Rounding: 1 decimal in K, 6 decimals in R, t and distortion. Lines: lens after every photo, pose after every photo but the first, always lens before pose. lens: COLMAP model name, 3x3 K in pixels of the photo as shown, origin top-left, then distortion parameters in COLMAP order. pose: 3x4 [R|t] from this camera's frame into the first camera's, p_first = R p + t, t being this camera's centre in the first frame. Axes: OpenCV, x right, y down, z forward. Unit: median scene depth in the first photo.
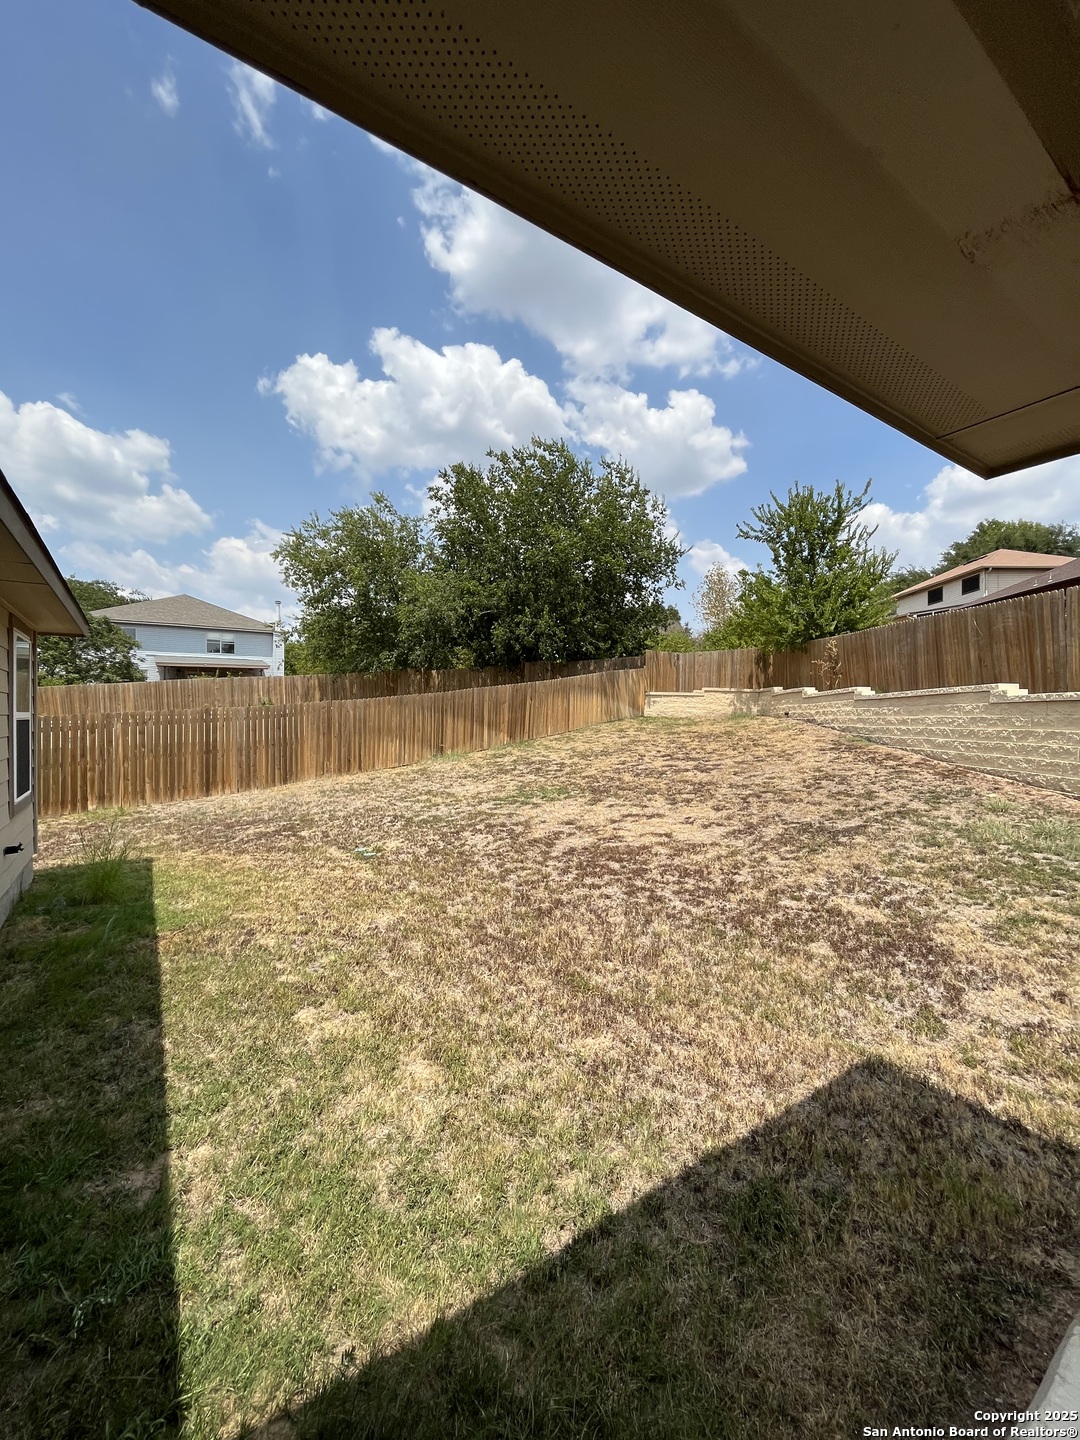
lens RADIAL K [[584.1, 0, 544.1], [0, 584.1, 714.5], [0, 0, 1]] dist [-0.003255, 0.001542]
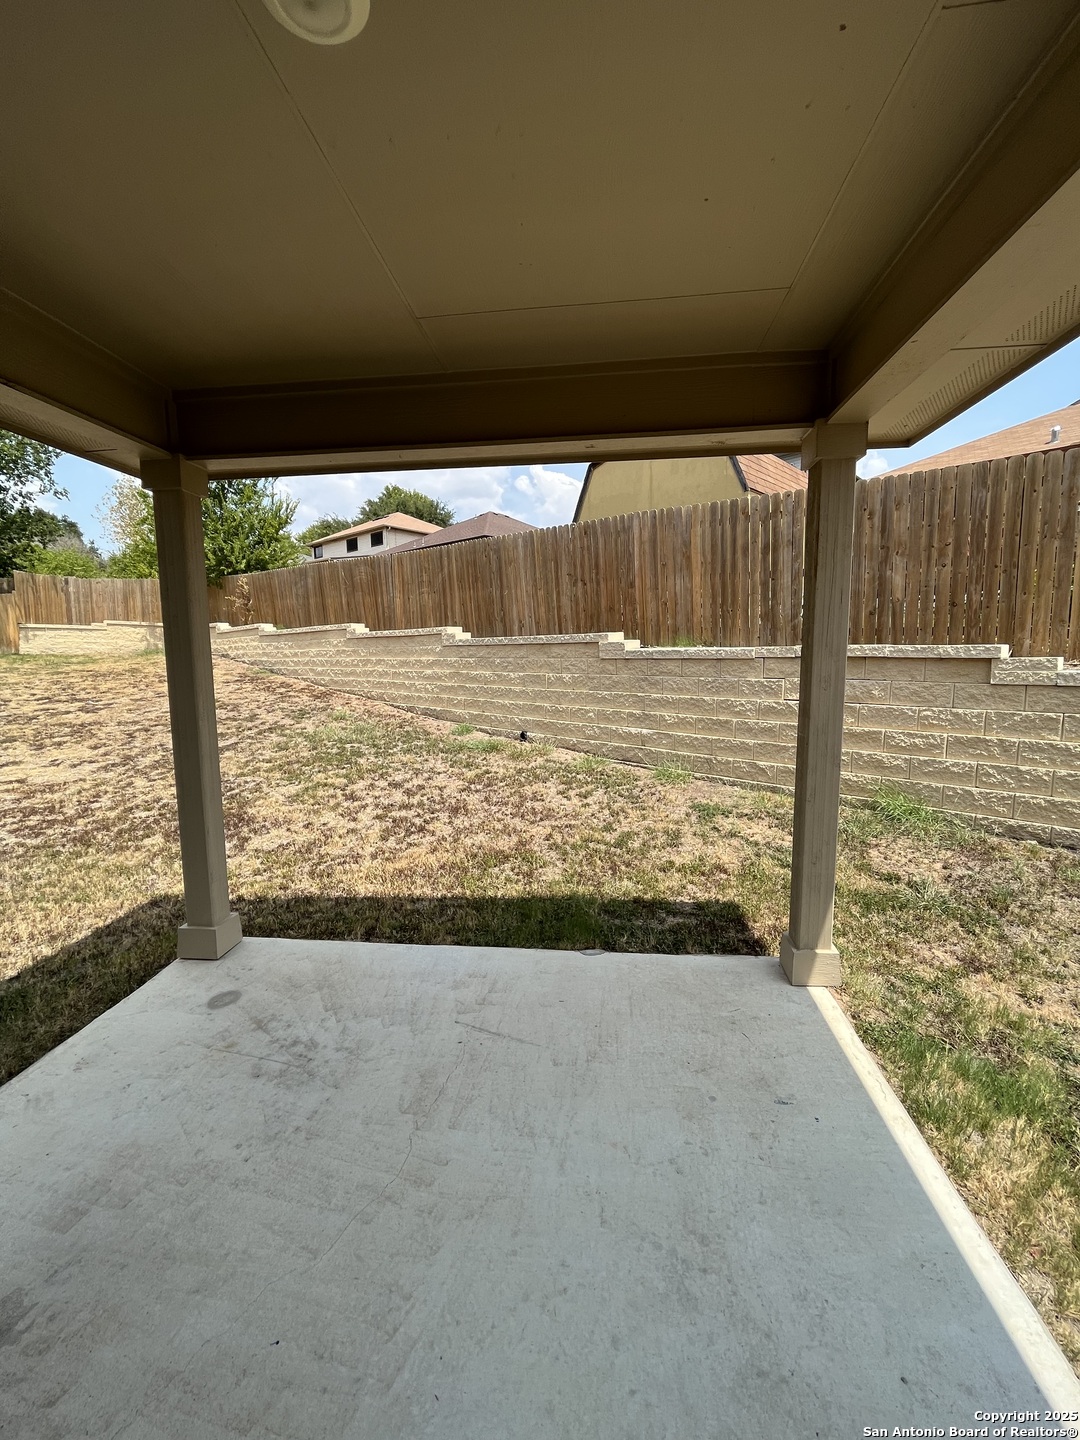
lens RADIAL K [[584.1, 0, 537.3], [0, 584.1, 718.1], [0, 0, 1]] dist [-0.003255, 0.001542]
pose [[0.650476, -0.097123, 0.753291, 0.040758], [0.010606, 0.992855, 0.118851, 0.005222], [-0.759452, -0.069321, 0.646859, -0.143947]]
